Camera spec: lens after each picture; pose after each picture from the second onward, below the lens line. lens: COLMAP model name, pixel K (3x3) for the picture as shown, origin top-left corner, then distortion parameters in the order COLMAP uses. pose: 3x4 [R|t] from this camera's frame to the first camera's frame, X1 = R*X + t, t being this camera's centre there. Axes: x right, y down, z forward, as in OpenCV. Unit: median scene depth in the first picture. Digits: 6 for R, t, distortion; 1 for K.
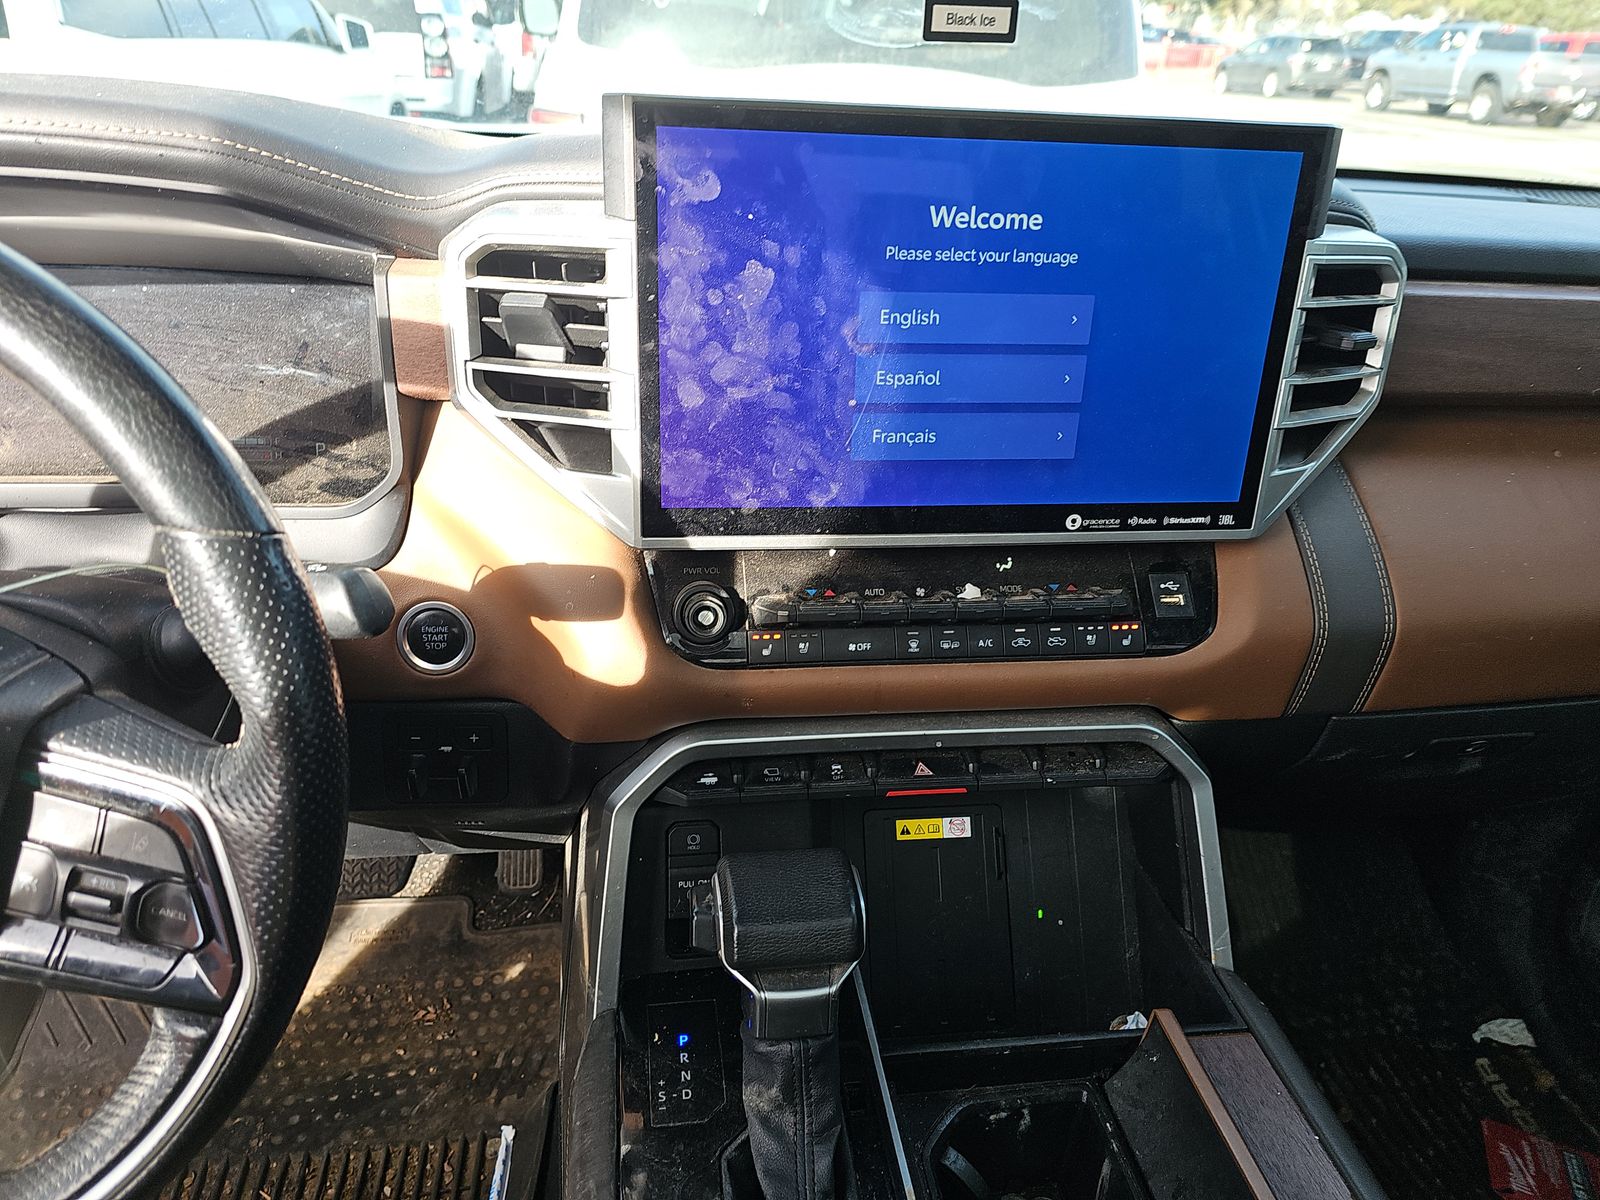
lens RADIAL K [[1058.1, 0, 802.4], [0, 1058.1, 593.0], [0, 0, 1]] dist [0.022987, -0.034131]
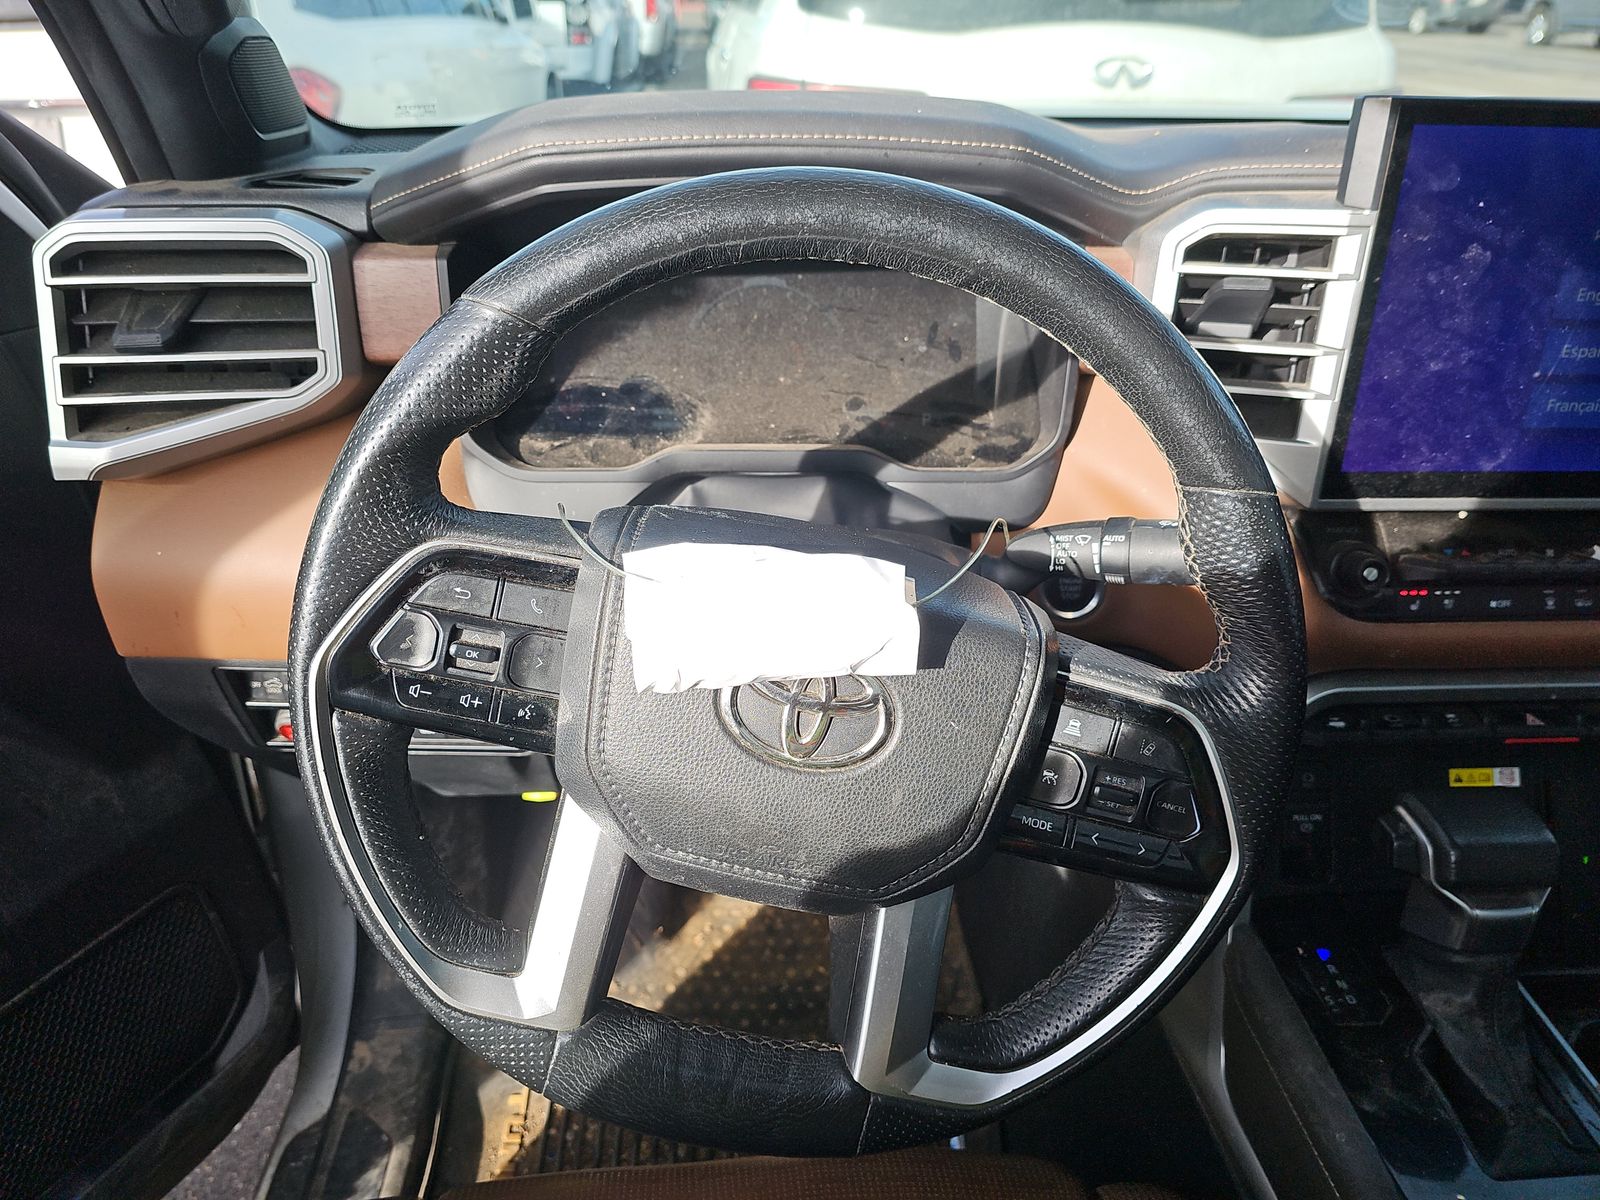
lens RADIAL K [[1058.1, 0, 787.6], [0, 1058.1, 595.9], [0, 0, 1]] dist [0.022987, -0.034131]
pose [[0.994801, 0.014410, -0.100812, -0.553141], [-0.010679, 0.999242, 0.037447, 0.011404], [0.101275, -0.036176, 0.994201, -0.141901]]
